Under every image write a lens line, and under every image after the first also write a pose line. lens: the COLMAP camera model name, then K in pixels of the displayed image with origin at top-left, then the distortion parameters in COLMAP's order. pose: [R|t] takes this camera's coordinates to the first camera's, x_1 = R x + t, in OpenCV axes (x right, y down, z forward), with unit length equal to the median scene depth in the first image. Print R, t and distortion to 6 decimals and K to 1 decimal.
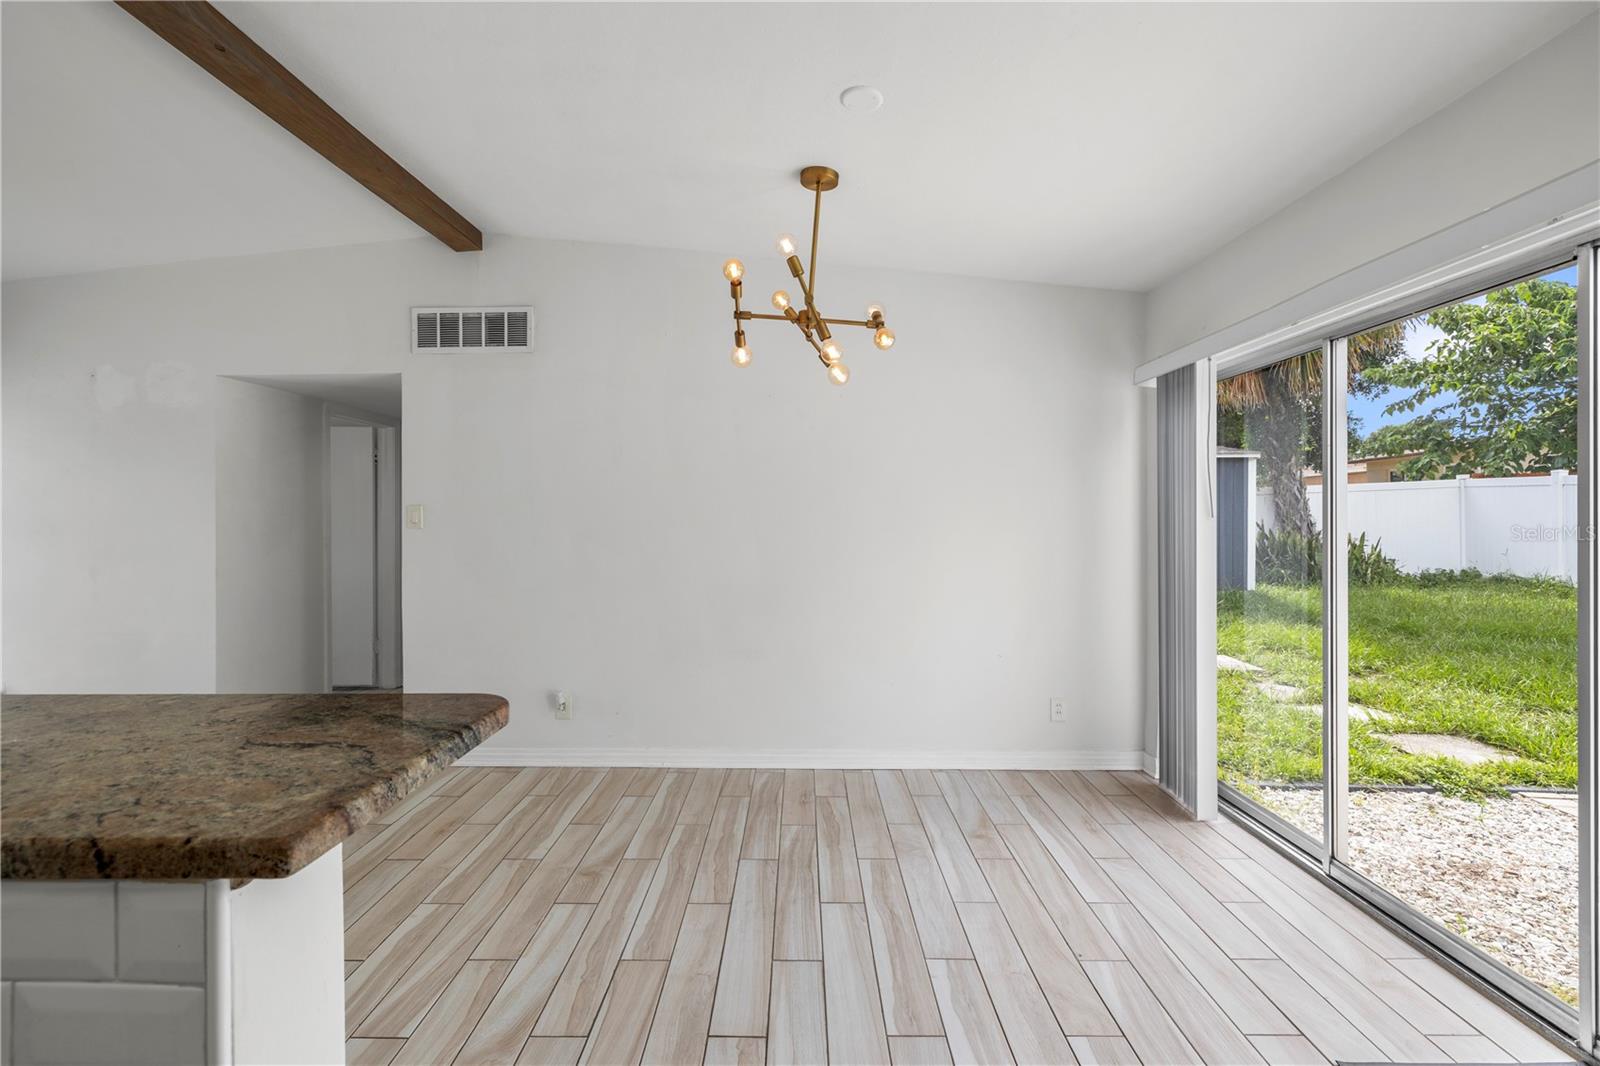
lens RADIAL K [[680.8, 0, 795.5], [0, 680.8, 516.6], [0, 0, 1]] dist [0.000197, -0.000043]
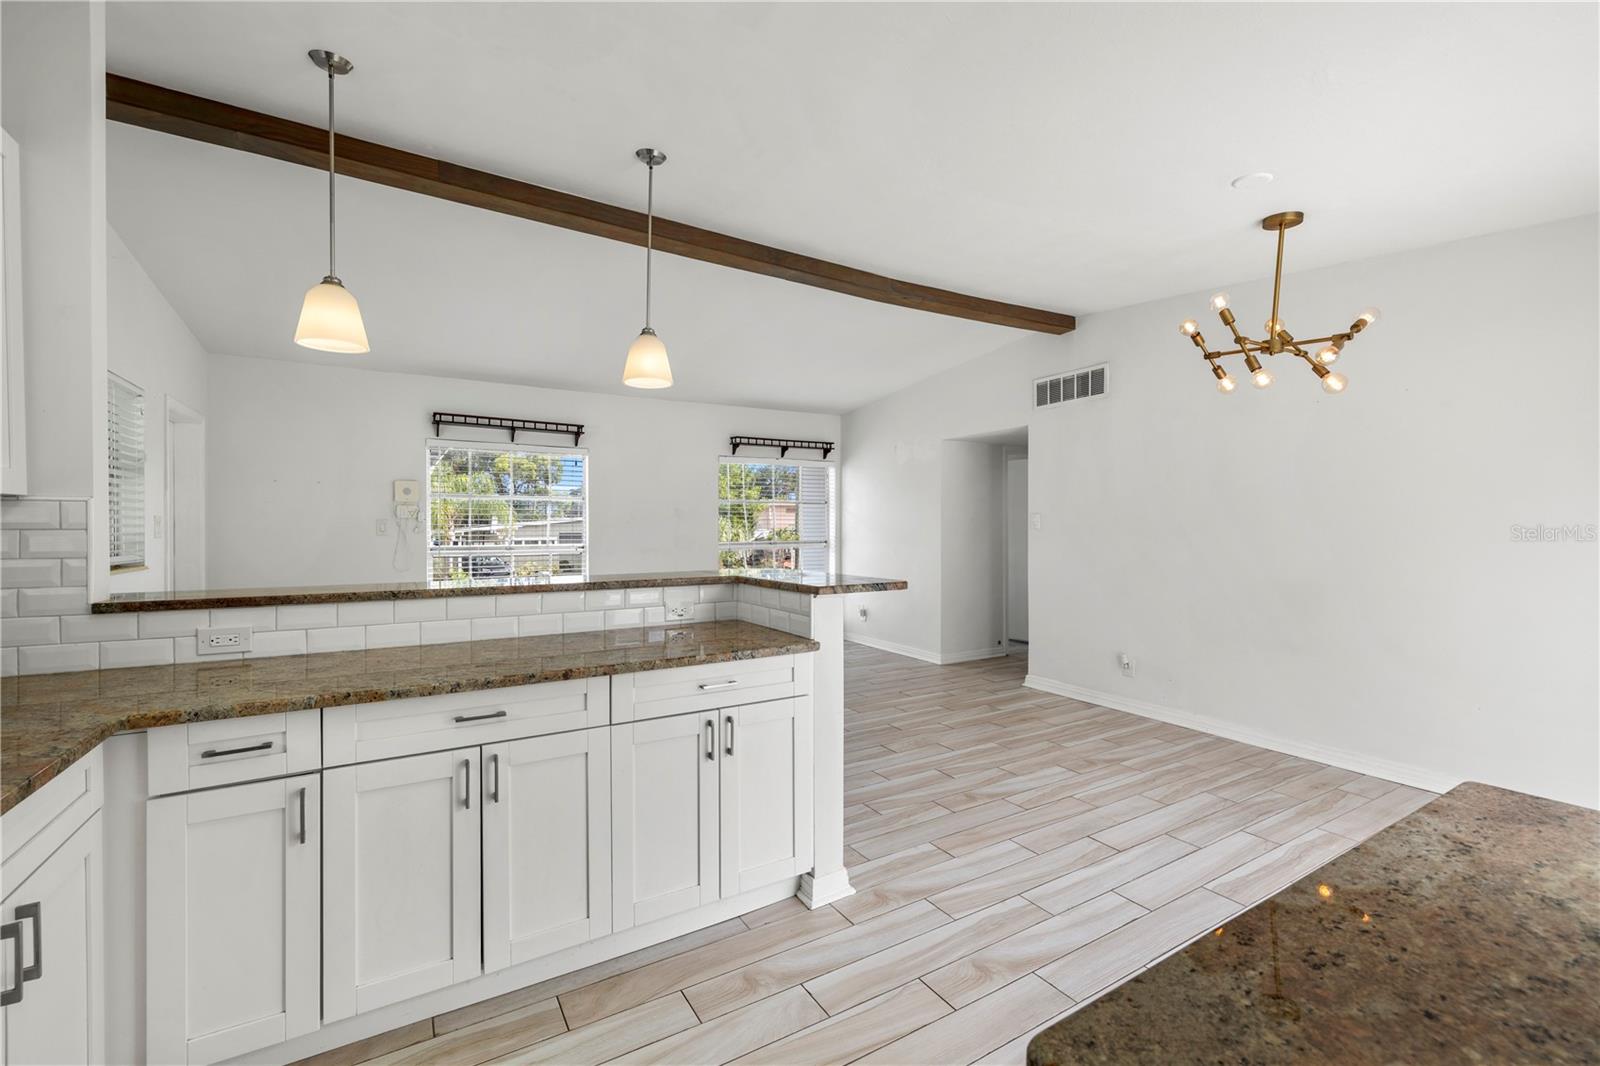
lens RADIAL K [[672.2, 0, 796.1], [0, 672.2, 532.3], [0, 0, 1]] dist [-0.000909, 0.000340]
pose [[0.520233, 0.008507, -0.853982, 0.431199], [0.001575, 0.999939, 0.010920, 0.007779], [0.854023, -0.007026, 0.520188, -0.211038]]
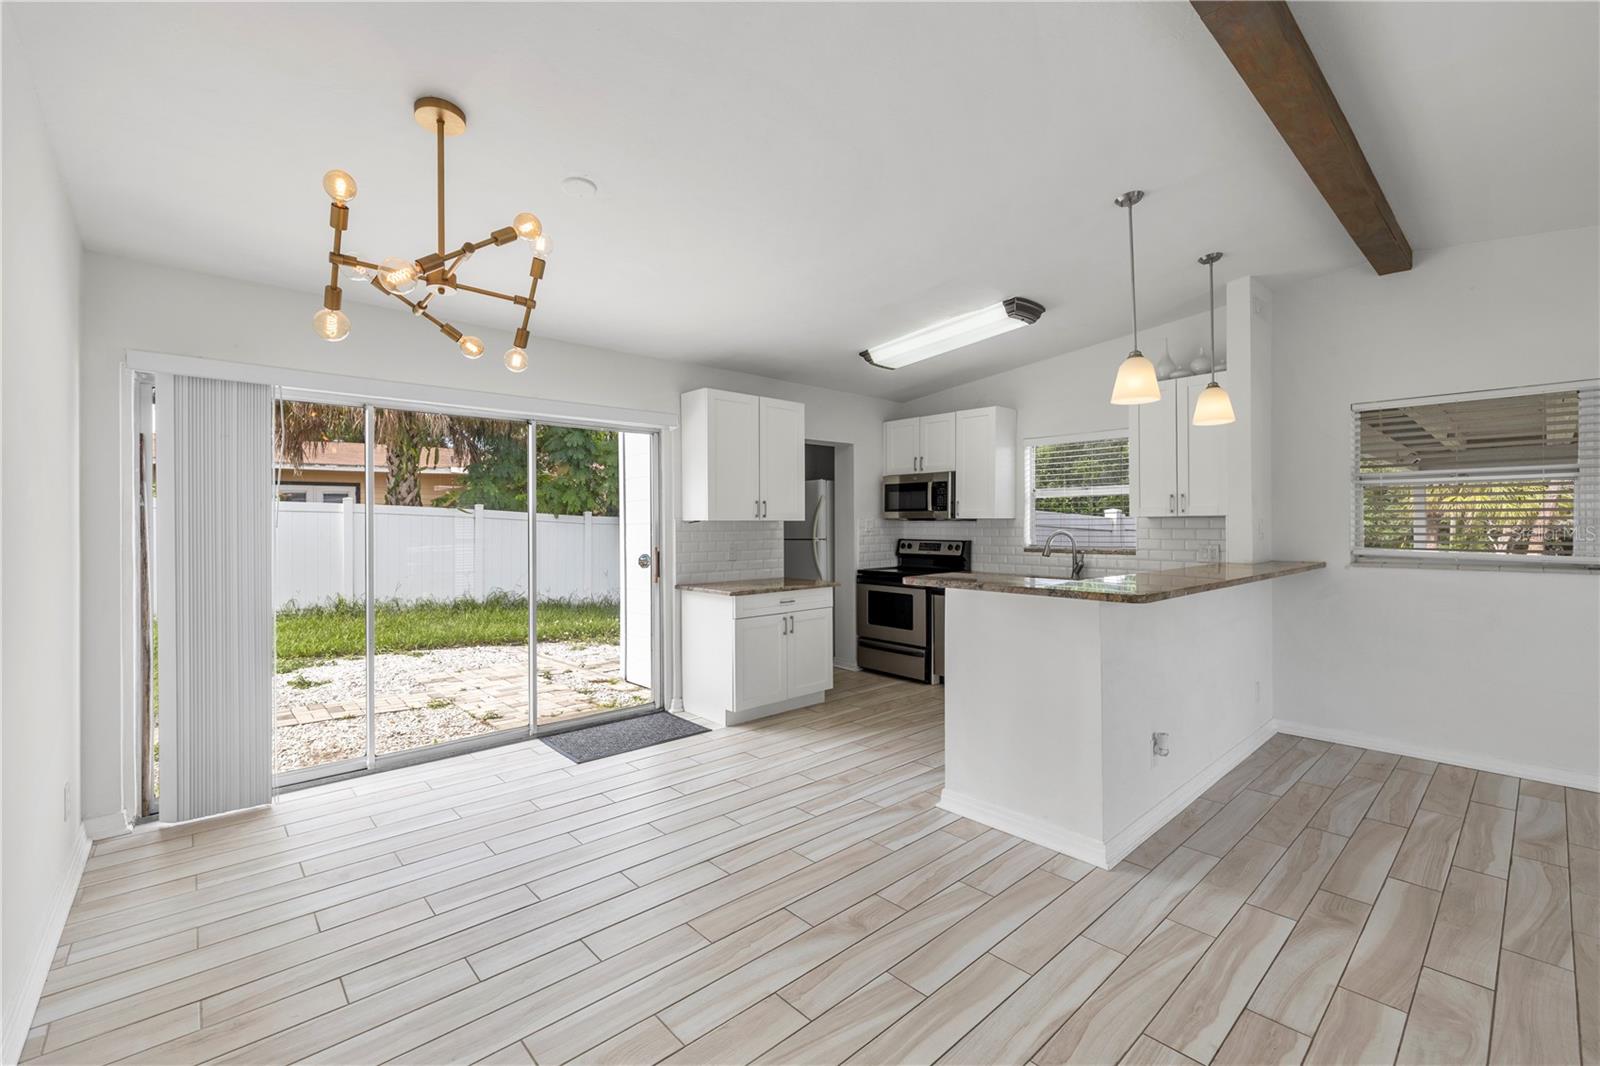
lens RADIAL K [[676.4, 0, 799.1], [0, 676.4, 523.7], [0, 0, 1]] dist [0.000748, 0.000240]
pose [[-0.677622, 0.005791, 0.735388, -0.647285], [0.003779, 0.999983, -0.004392, 0.002757], [-0.735401, -0.000196, -0.677632, 0.927797]]
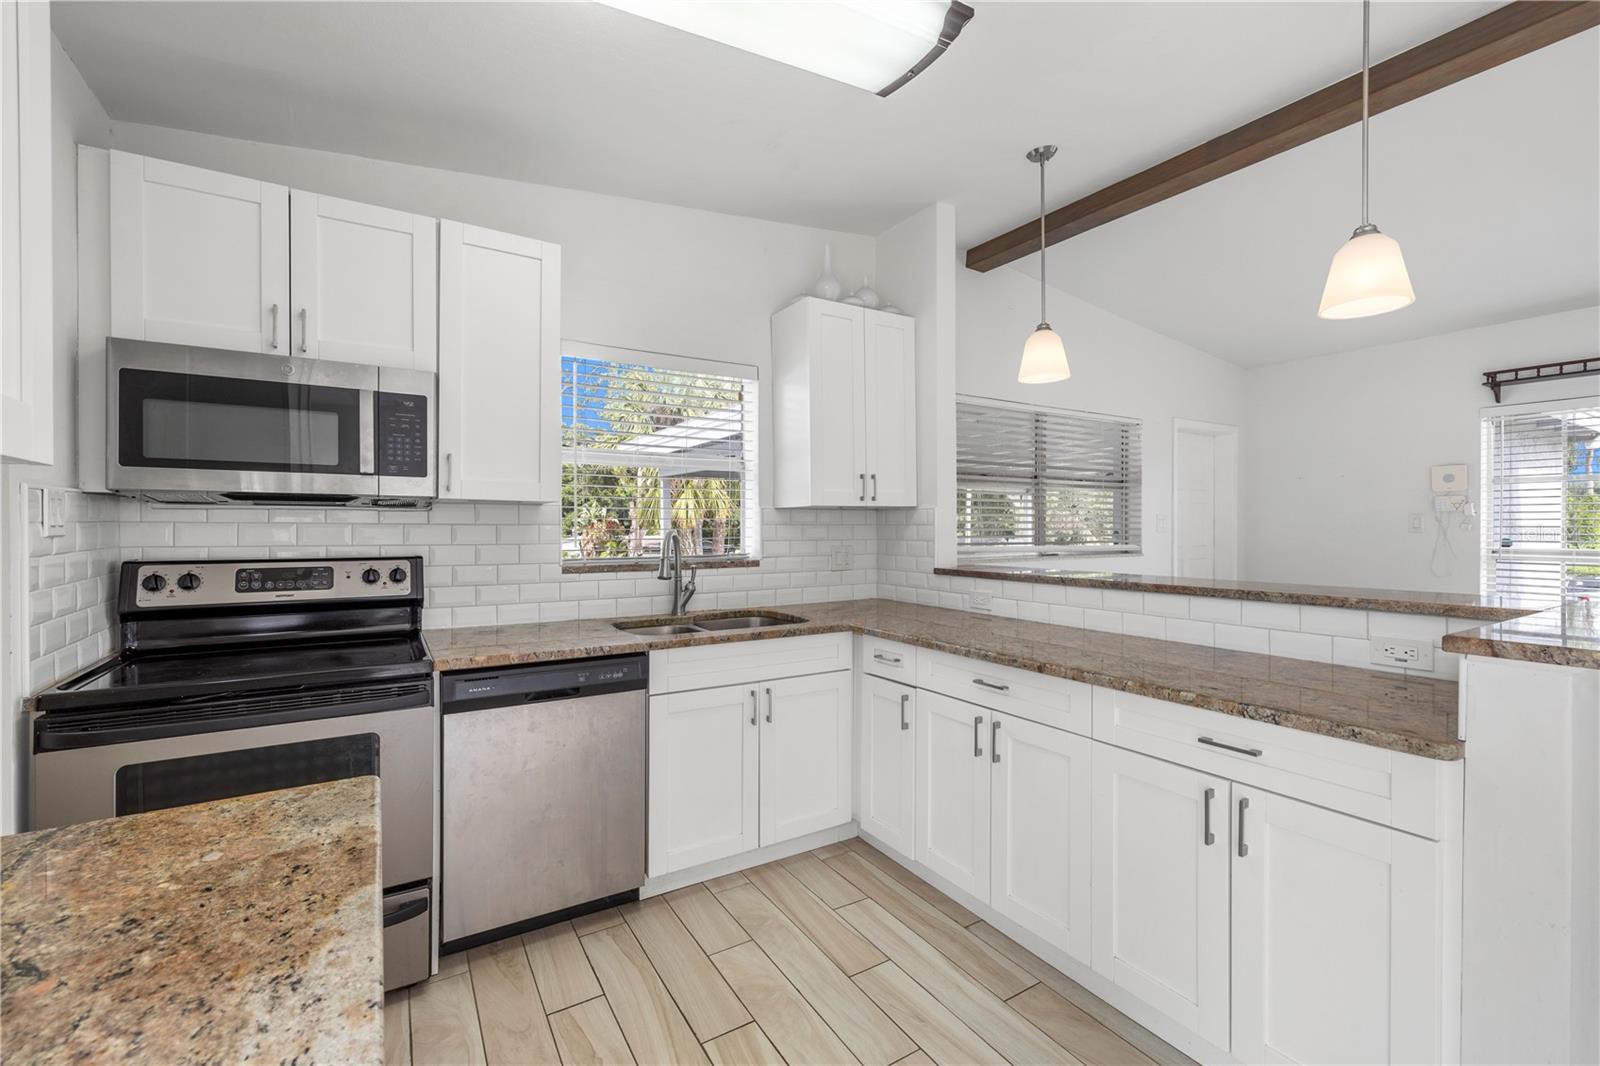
lens RADIAL K [[673.8, 0, 799.8], [0, 673.8, 529.9], [0, 0, 1]] dist [0.000555, -0.000164]
pose [[-0.847198, 0.007187, -0.531229, 0.333755], [0.005524, 0.999974, 0.004718, 0.012175], [0.531249, 0.001062, -0.847215, 0.251704]]
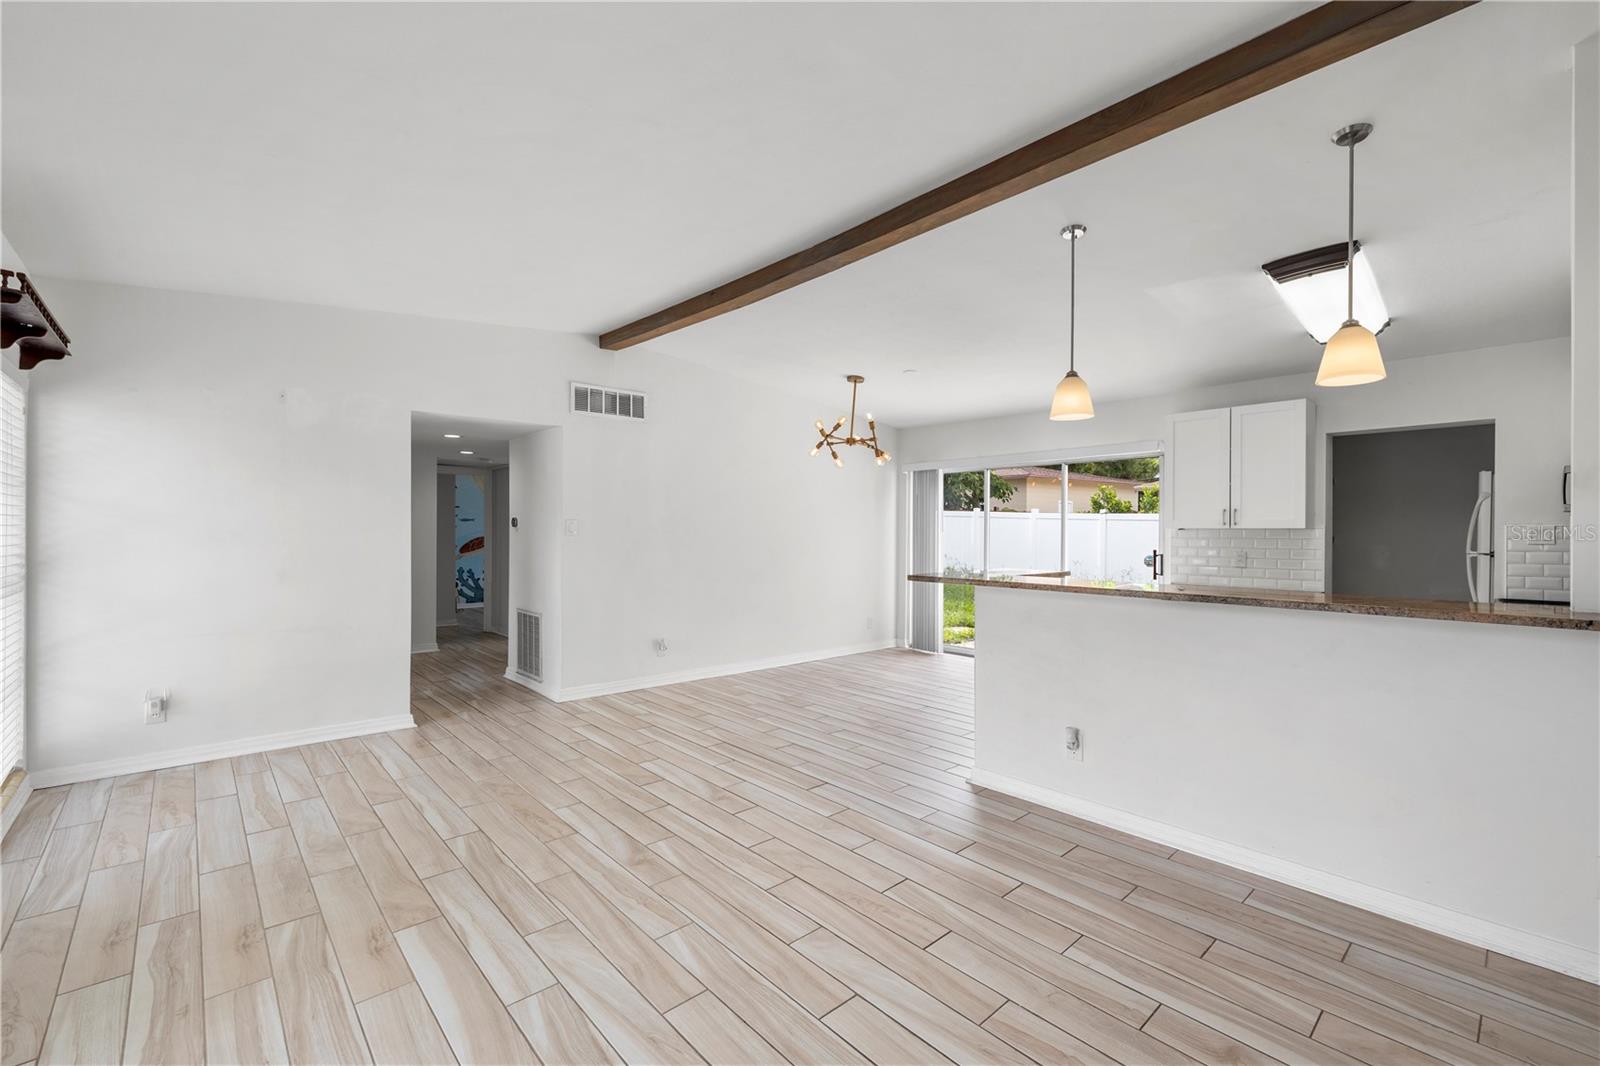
lens RADIAL K [[674.3, 0, 797.5], [0, 674.3, 532.5], [0, 0, 1]] dist [0.001885, -0.000237]
pose [[0.734363, 0.005594, 0.678734, -1.203930], [-0.008467, 0.999964, 0.000920, 0.005018], [-0.678704, -0.006422, 0.734384, -0.376698]]
